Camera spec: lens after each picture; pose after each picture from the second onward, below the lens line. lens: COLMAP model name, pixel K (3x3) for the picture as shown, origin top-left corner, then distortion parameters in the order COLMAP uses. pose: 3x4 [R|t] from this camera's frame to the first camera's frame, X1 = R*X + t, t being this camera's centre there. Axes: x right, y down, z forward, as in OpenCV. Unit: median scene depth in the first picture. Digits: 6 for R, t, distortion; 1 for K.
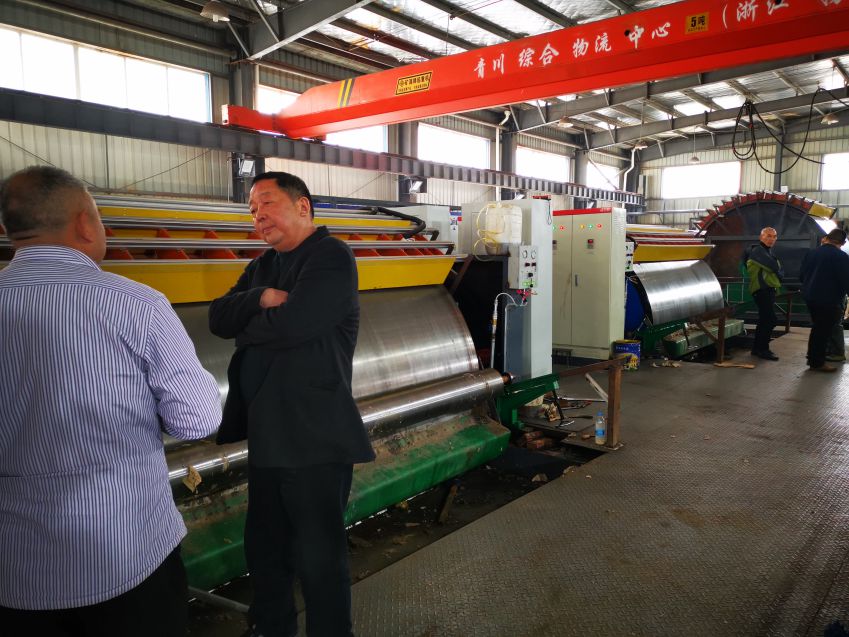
lens RADIAL K [[648.1, 0, 428.2], [0, 648.1, 321.2], [0, 0, 1]] dist [0.051759, -0.041140]
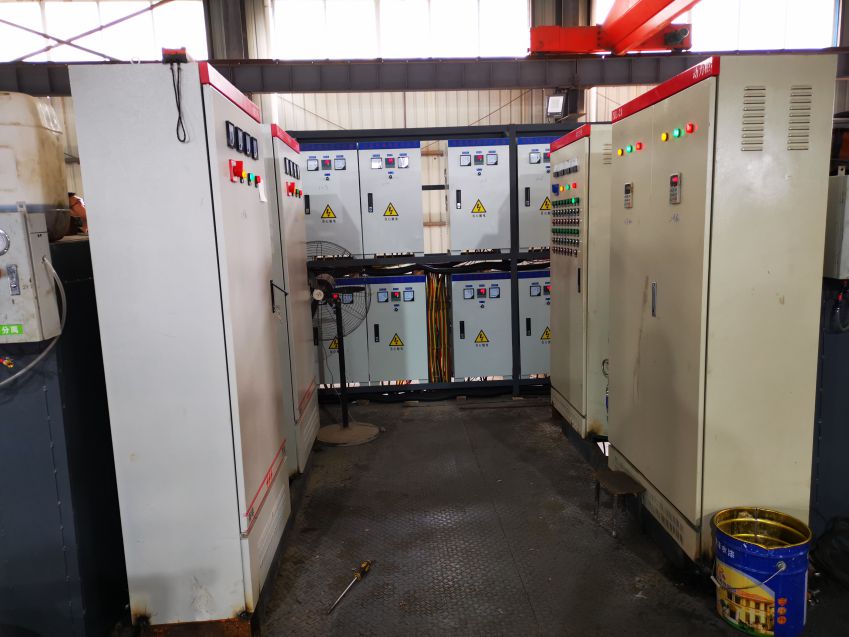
lens RADIAL K [[648.1, 0, 428.2], [0, 648.1, 321.2], [0, 0, 1]] dist [0.051759, -0.041140]
pose [[0.676779, 0.102763, -0.728979, 0.132253], [-0.051554, 0.994394, 0.092316, -0.026150], [0.734379, -0.024896, 0.678283, 0.214027]]
